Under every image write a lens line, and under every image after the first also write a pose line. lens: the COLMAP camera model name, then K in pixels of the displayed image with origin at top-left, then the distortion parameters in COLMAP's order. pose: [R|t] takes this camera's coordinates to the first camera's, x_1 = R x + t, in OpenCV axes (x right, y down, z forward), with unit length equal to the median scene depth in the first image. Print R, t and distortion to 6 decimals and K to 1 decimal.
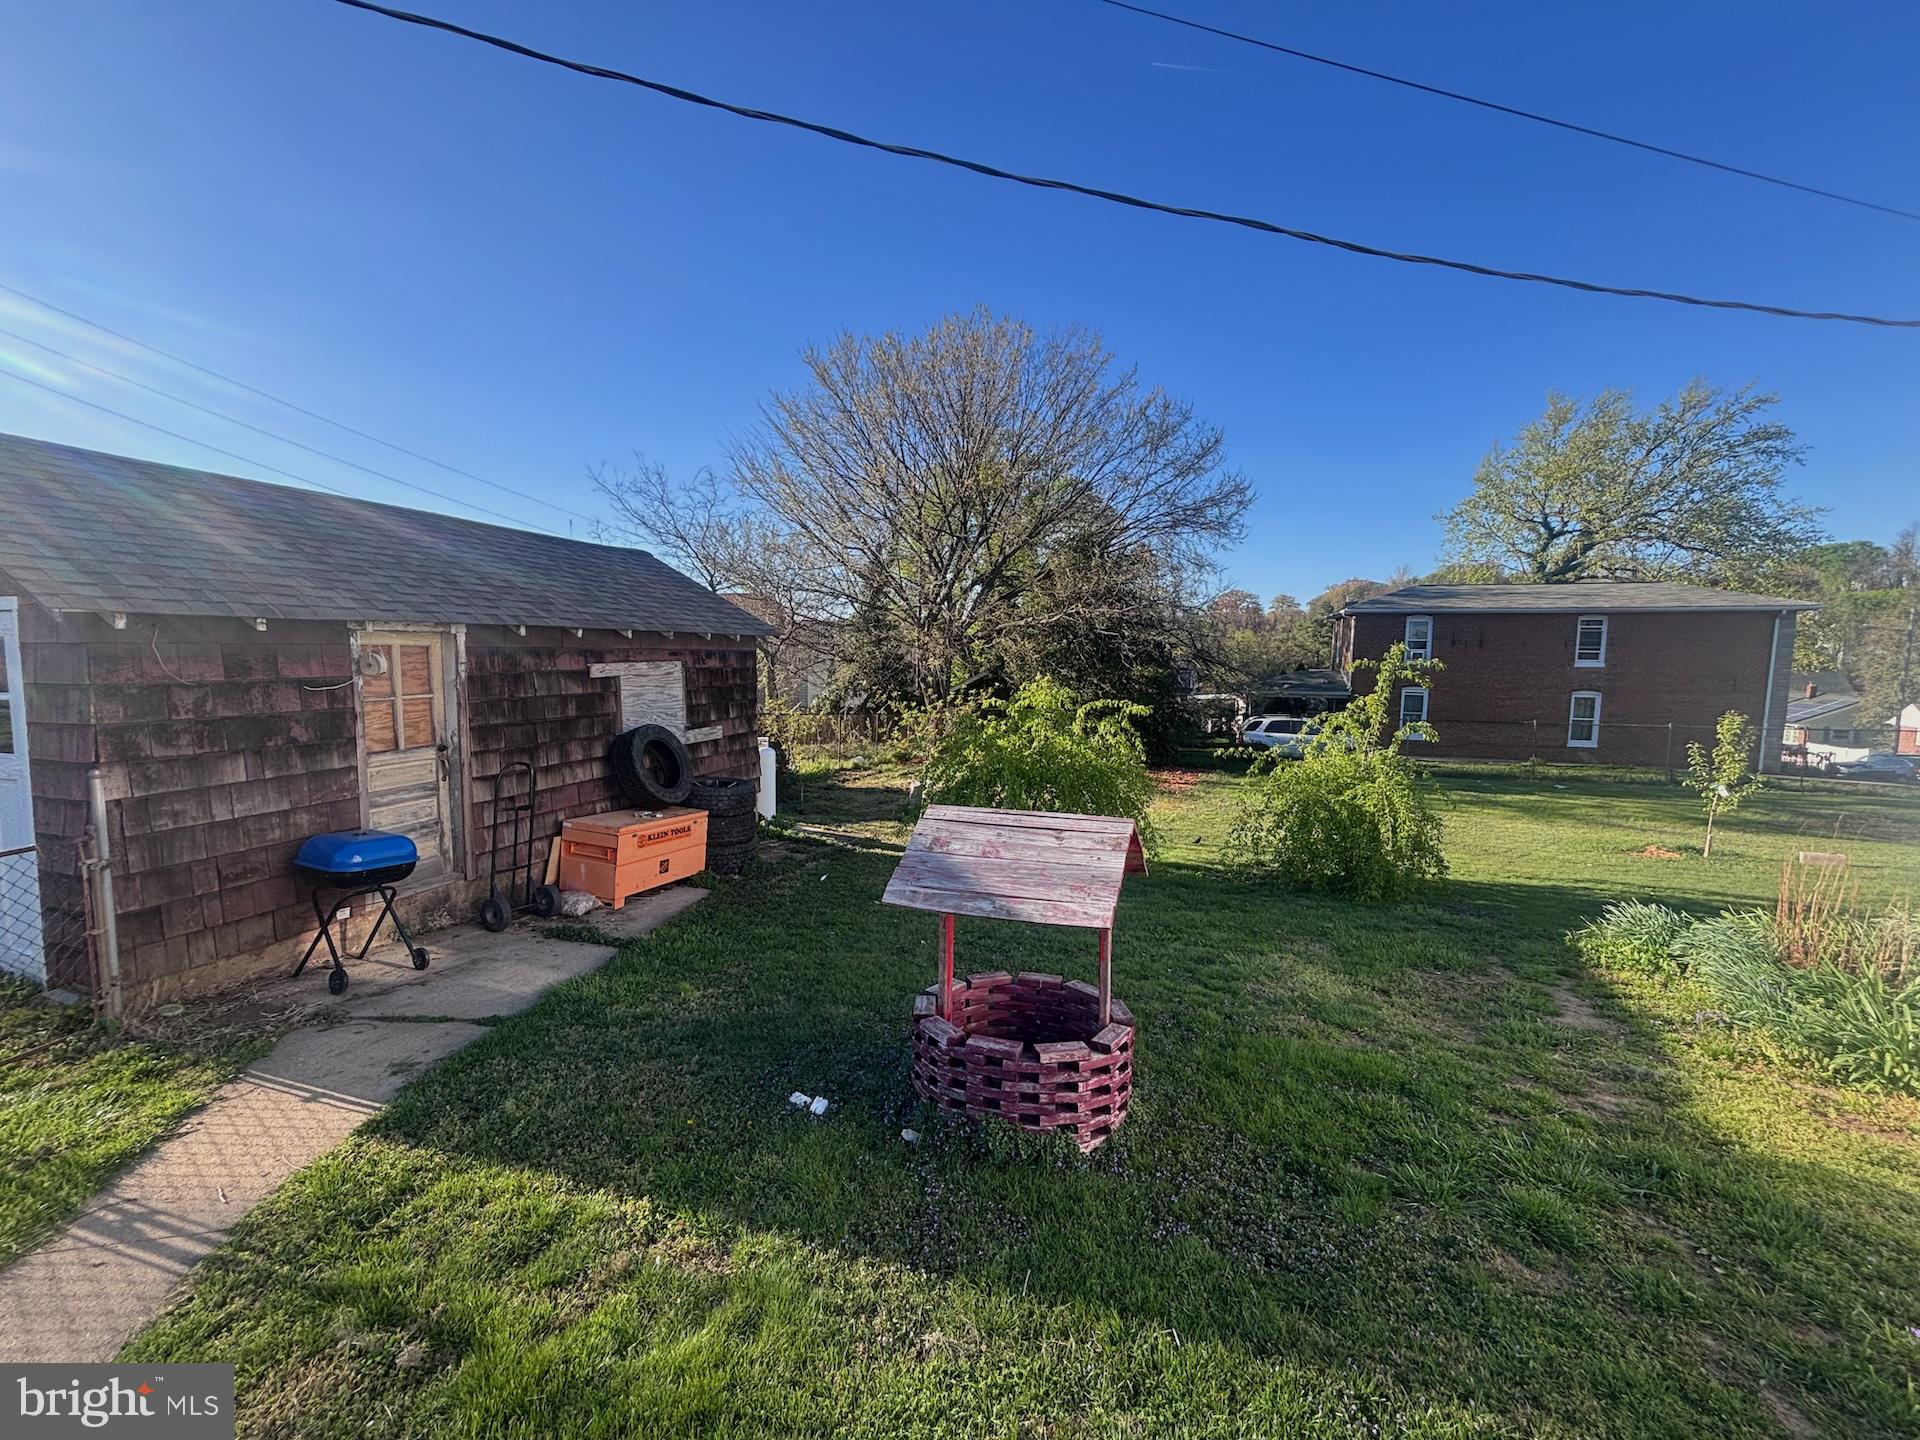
lens RADIAL K [[774.6, 0, 959.3], [0, 774.6, 718.3], [0, 0, 1]] dist [0.000036, -0.000245]
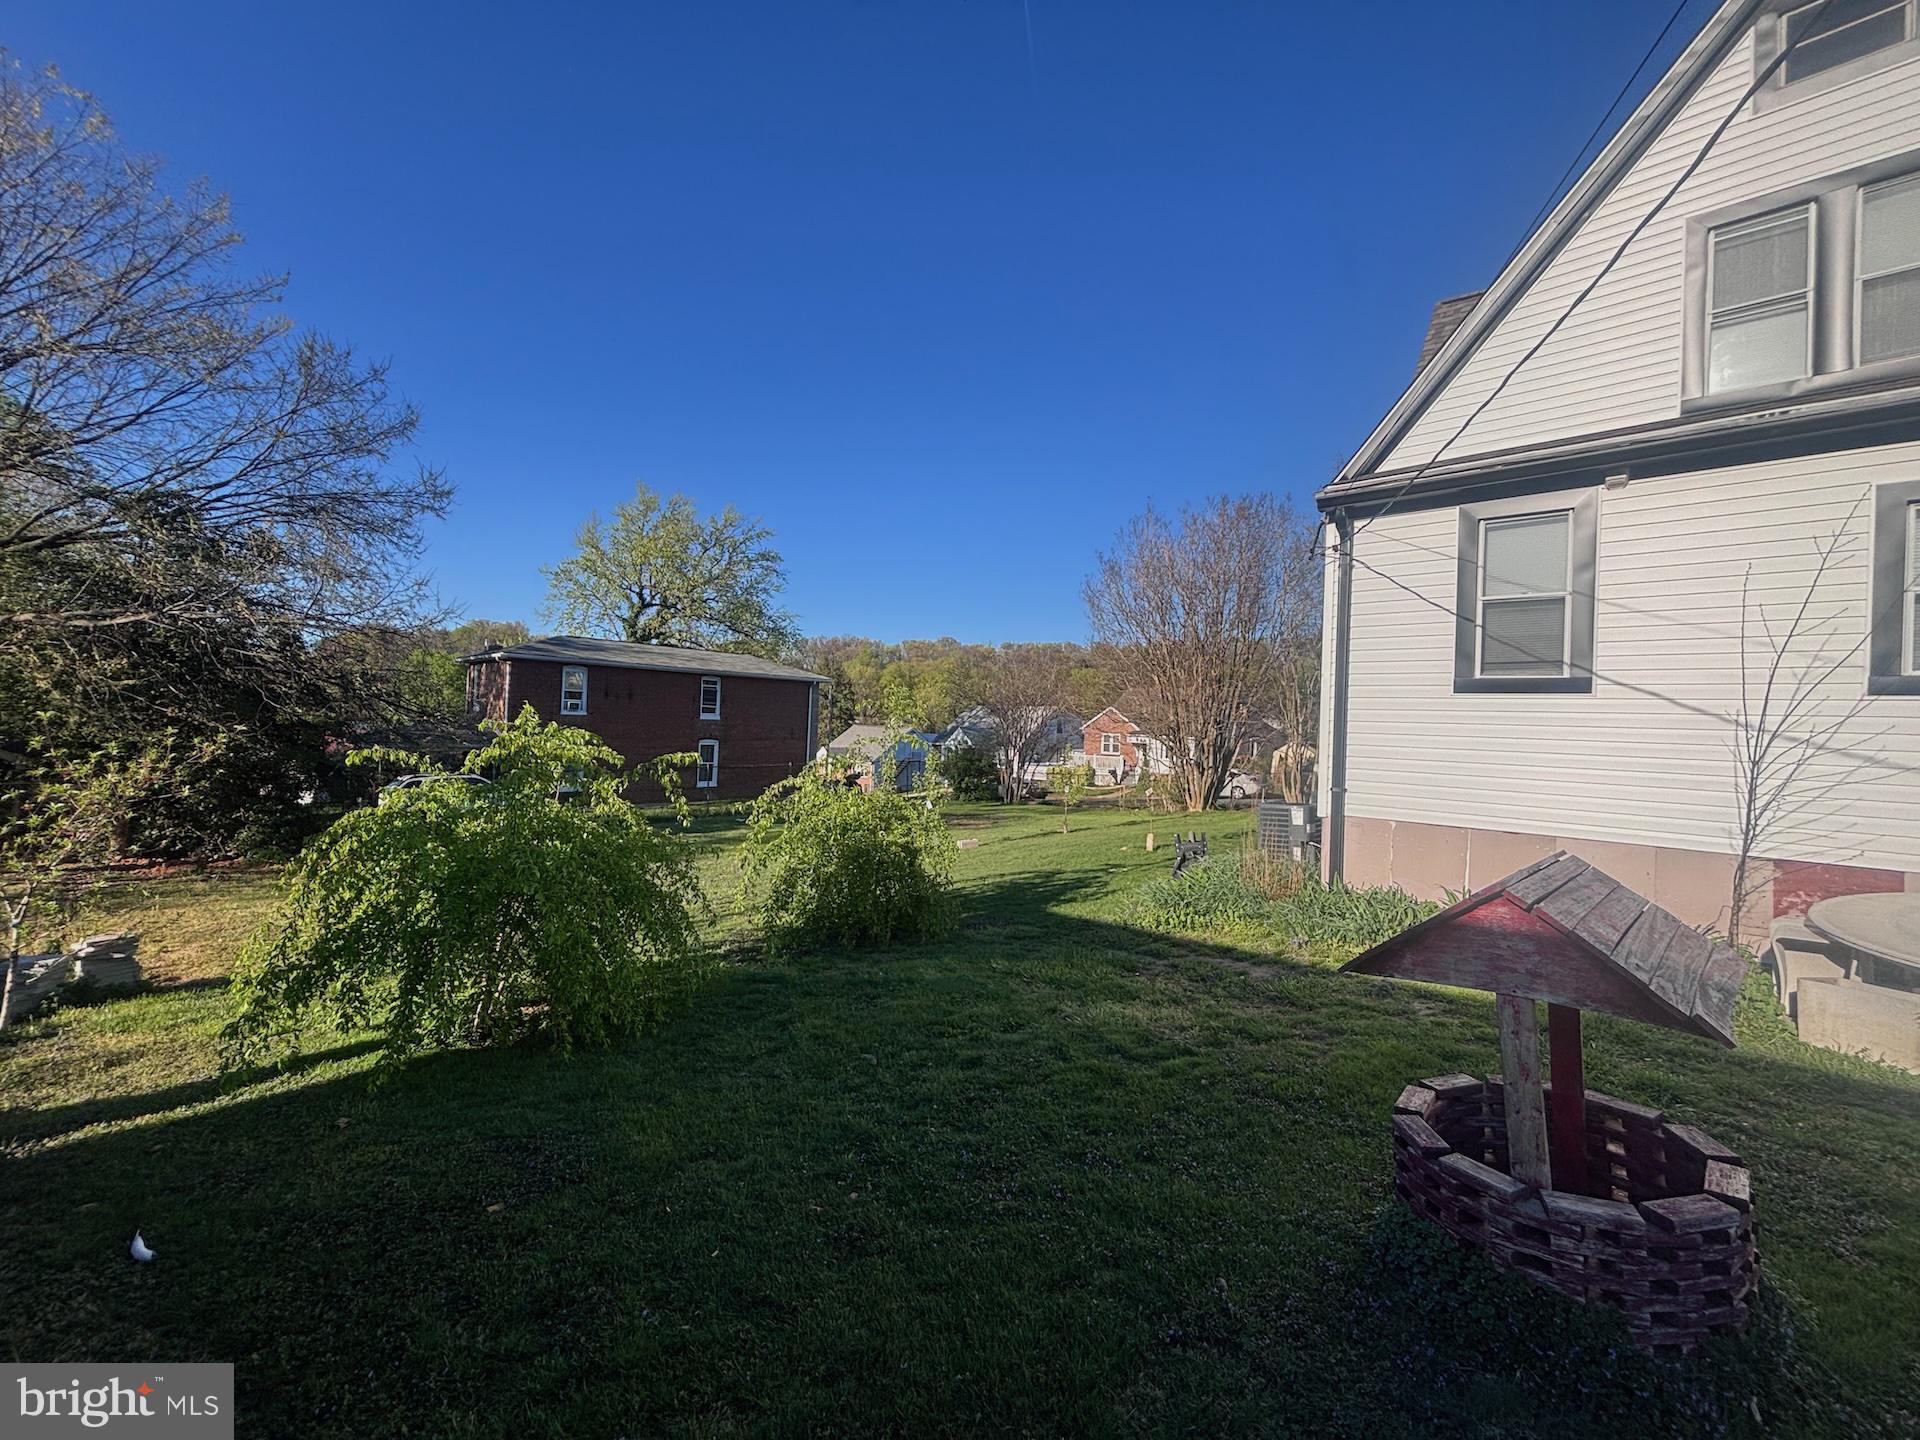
lens RADIAL K [[774.6, 0, 956.8], [0, 774.6, 716.1], [0, 0, 1]] dist [0.000036, -0.000245]
pose [[0.431233, 0.016898, 0.902083, -0.099853], [0.048732, 0.997929, -0.041989, -0.002273], [-0.900924, 0.062067, 0.429516, 0.140462]]
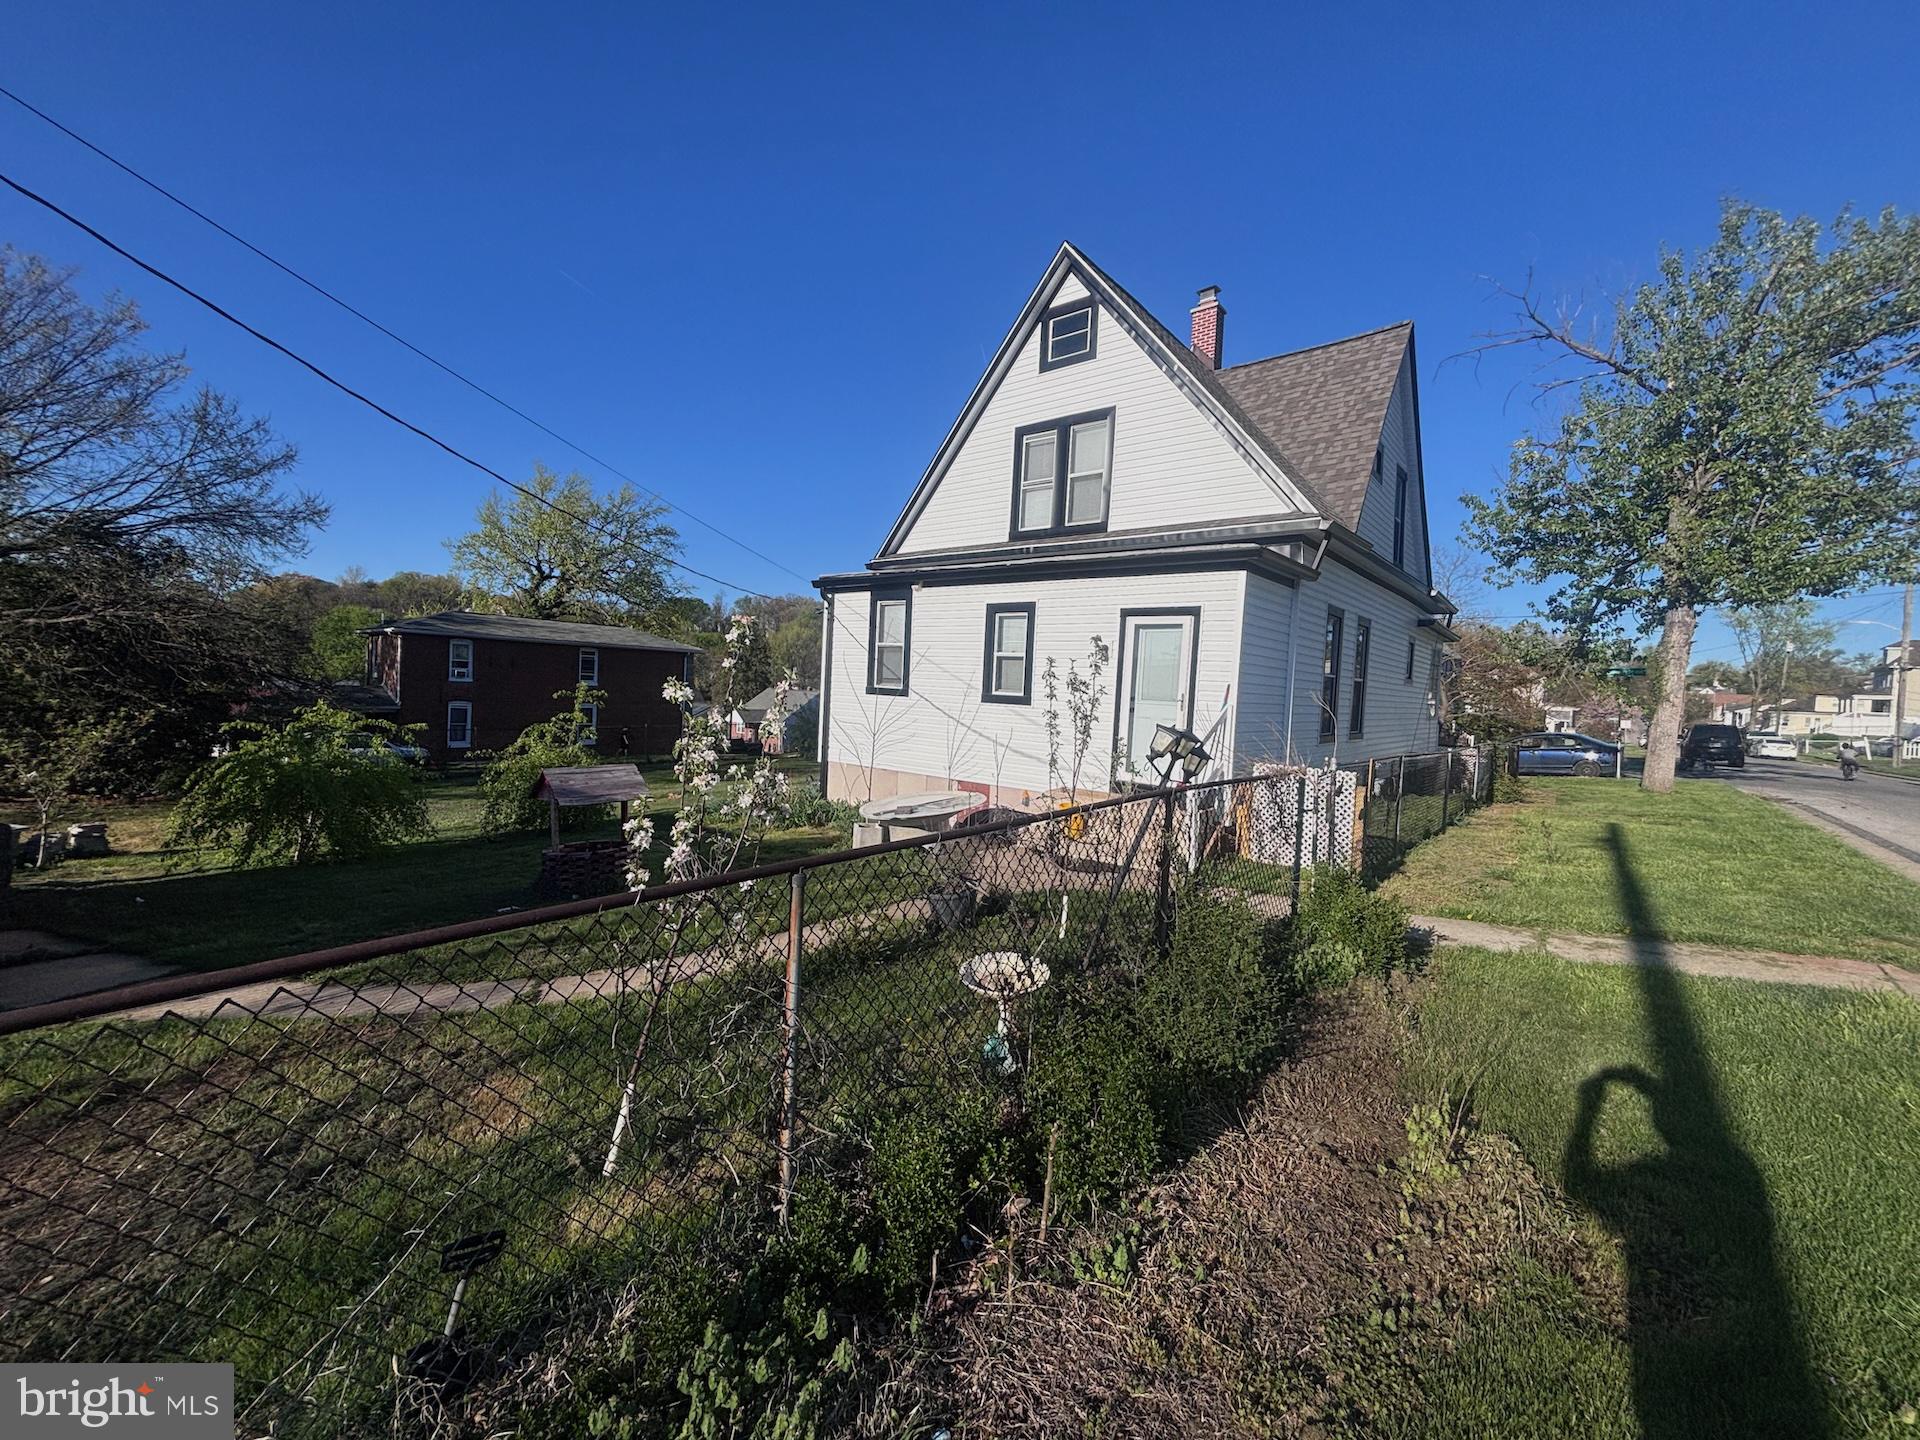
lens RADIAL K [[774.6, 0, 954.7], [0, 774.6, 715.4], [0, 0, 1]] dist [0.000036, -0.000245]
pose [[0.379422, -0.024283, 0.924905, -0.206669], [0.038788, 0.999194, 0.010322, -0.002588], [-0.924410, 0.031959, 0.380059, -0.117228]]
